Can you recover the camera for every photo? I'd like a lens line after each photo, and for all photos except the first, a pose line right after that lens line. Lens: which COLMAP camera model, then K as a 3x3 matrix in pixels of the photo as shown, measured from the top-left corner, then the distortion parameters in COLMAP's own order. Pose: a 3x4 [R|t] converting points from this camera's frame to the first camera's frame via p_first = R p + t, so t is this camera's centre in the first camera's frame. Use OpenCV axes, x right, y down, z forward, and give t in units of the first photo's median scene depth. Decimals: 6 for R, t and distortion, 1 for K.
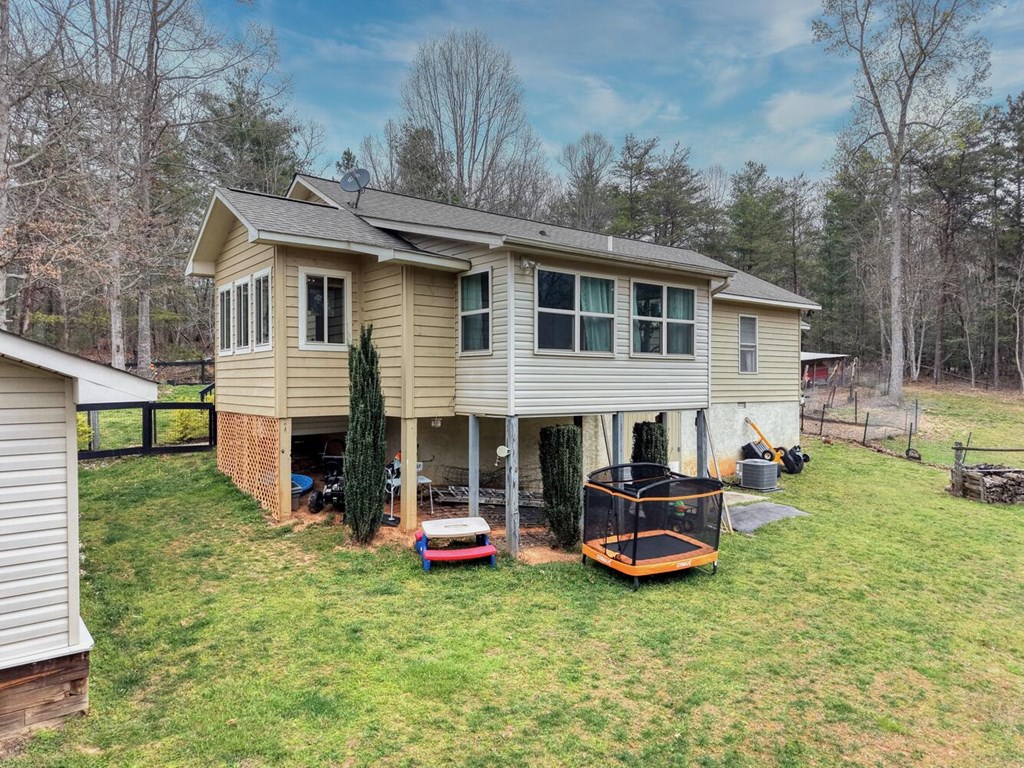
lens RADIAL K [[672.1, 0, 510.3], [0, 672.1, 417.5], [0, 0, 1]] dist [-0.032175, -0.002199]
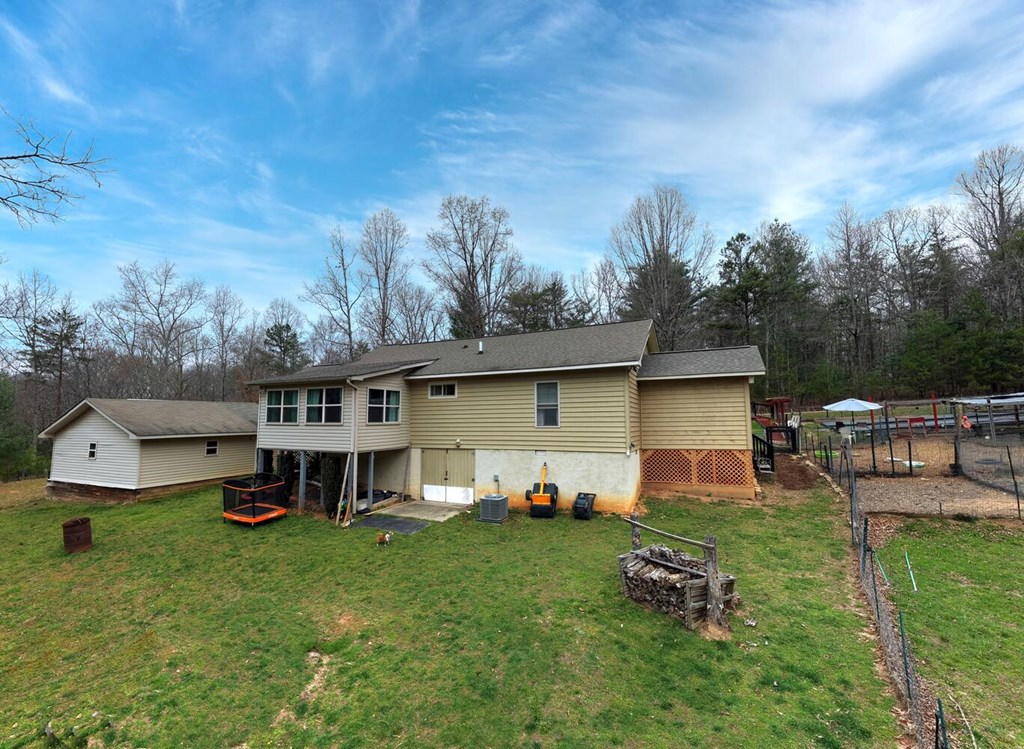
lens RADIAL K [[403.0, 0, 514.6], [0, 403.0, 379.3], [0, 0, 1]] dist [-0.000288, -0.000154]
pose [[0.490752, -0.075549, -0.868018, 1.839955], [-0.037501, 0.993479, -0.107670, -0.133886], [0.870492, 0.085391, 0.484719, 1.068478]]
